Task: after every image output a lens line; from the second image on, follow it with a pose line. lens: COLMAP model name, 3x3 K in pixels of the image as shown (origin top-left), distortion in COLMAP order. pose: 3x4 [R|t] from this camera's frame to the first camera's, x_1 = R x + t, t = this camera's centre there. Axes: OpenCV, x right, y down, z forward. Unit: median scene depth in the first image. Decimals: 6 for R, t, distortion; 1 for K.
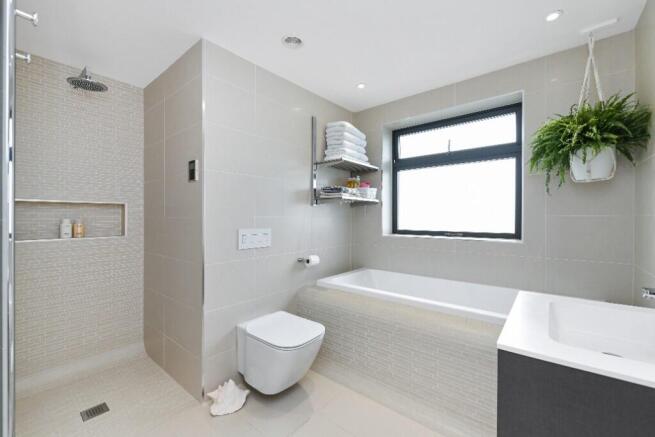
lens RADIAL K [[267.6, 0, 327.5], [0, 267.6, 218.5], [0, 0, 1]] dist [-0.000494, -0.000105]
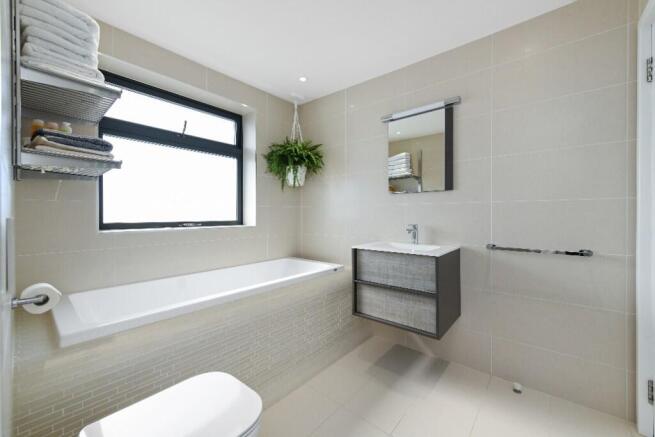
lens RADIAL K [[262.9, 0, 329.5], [0, 262.9, 214.8], [0, 0, 1]] dist [0.001566, 0.000168]
pose [[0.005930, -0.000521, 0.999982, -0.491787], [0.003398, 0.999994, 0.000501, 0.030544], [-0.999977, 0.003395, 0.005931, 0.569965]]
